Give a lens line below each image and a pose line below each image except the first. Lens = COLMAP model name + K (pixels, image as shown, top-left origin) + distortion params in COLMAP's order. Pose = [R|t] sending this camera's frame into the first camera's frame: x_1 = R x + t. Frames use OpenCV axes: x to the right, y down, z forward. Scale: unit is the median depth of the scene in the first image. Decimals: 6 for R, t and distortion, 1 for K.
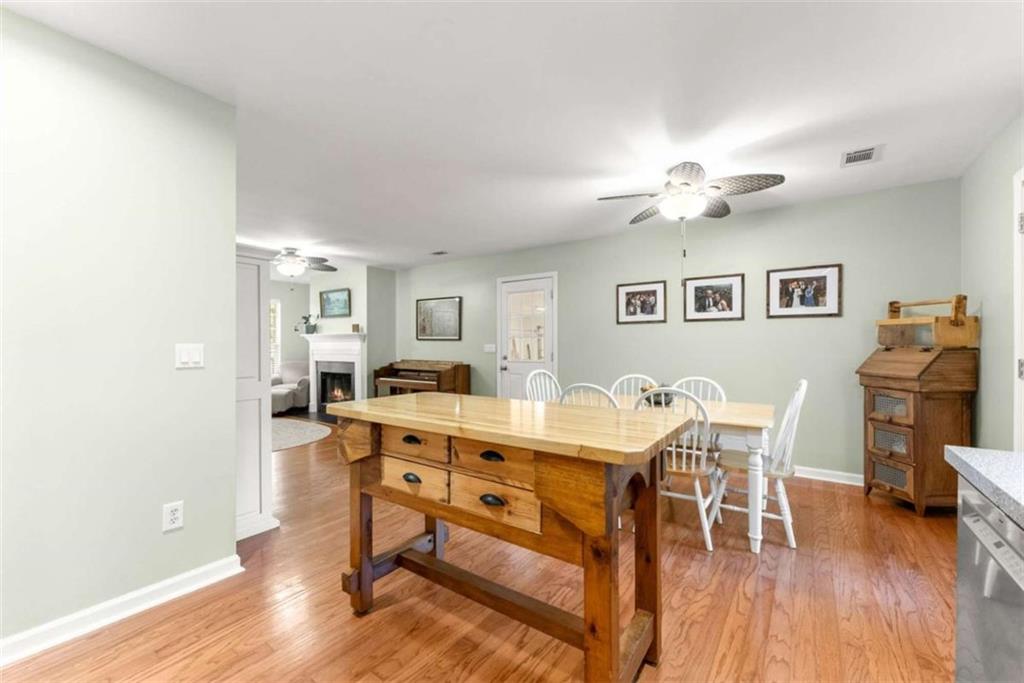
lens RADIAL K [[412.9, 0, 512.0], [0, 412.9, 341.5], [0, 0, 1]] dist [0.000867, 0.000255]
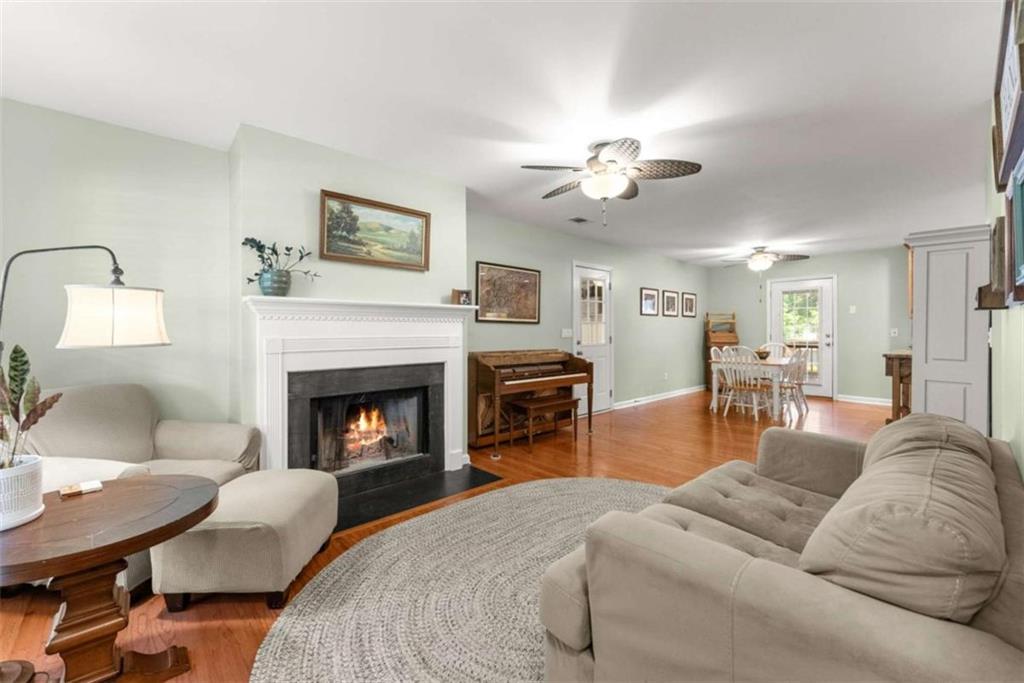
lens RADIAL K [[412.9, 0, 512.0], [0, 412.9, 341.5], [0, 0, 1]] dist [0.000867, 0.000255]
pose [[0.206372, -0.028742, 0.978051, -1.348684], [-0.010268, 0.999450, 0.031537, 0.008700], [-0.978420, -0.016551, 0.205964, 1.257756]]
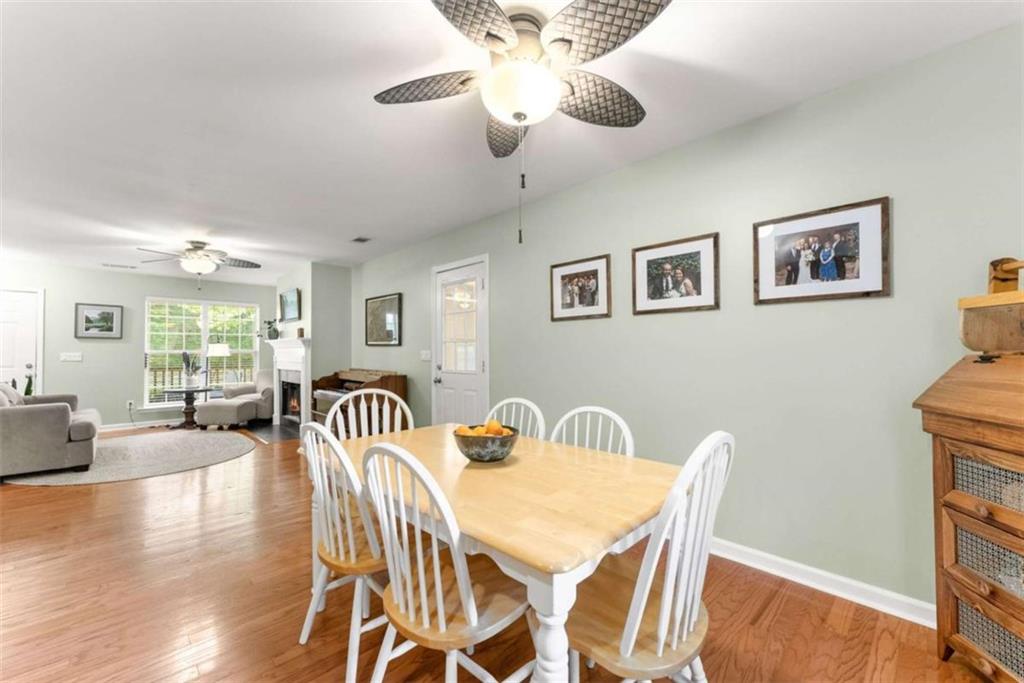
lens RADIAL K [[408.2, 0, 512.0], [0, 408.2, 341.5], [0, 0, 1]] dist [-0.000974, 0.000188]
pose [[0.983987, -0.008870, -0.178017, 0.344145], [0.006754, 0.999899, -0.012487, 0.000868], [0.178110, 0.011085, 0.983948, 0.333197]]
